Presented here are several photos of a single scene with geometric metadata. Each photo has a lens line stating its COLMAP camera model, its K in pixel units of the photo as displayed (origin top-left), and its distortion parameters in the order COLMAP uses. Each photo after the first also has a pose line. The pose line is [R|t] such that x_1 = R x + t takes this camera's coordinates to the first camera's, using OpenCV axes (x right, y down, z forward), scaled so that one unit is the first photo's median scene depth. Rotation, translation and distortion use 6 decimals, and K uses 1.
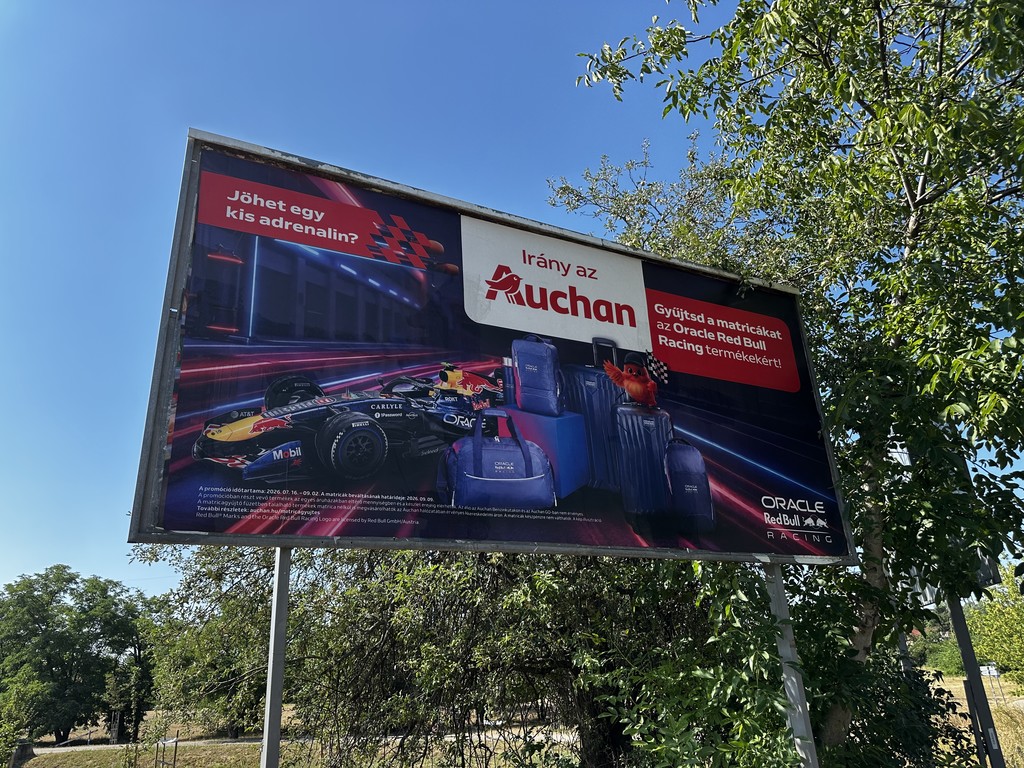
lens RADIAL K [[707.5, 0, 514.7], [0, 707.5, 369.8], [0, 0, 1]] dist [0.006849, -0.006905]
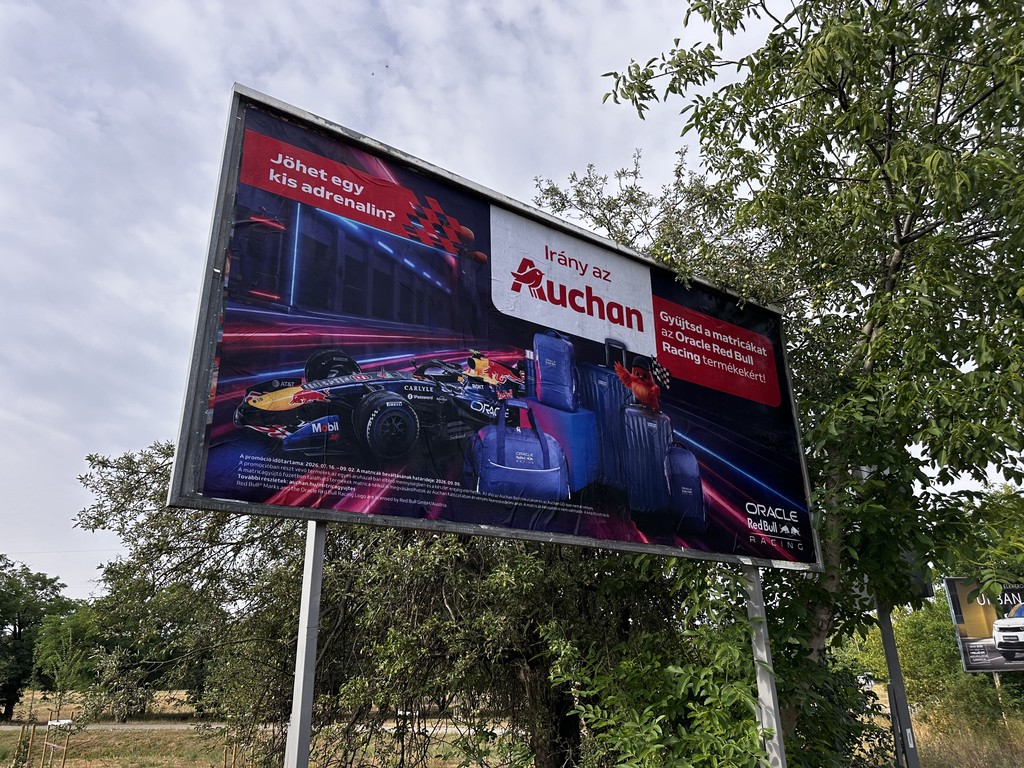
lens RADIAL K [[709.0, 0, 512.0], [0, 709.0, 384.0], [0, 0, 1]] dist [0.006186, 0.003054]
pose [[0.990109, 0.081949, 0.113880, -0.153404], [-0.084479, 0.996271, 0.017558, 0.015764], [-0.112016, -0.027004, 0.993339, -0.007528]]
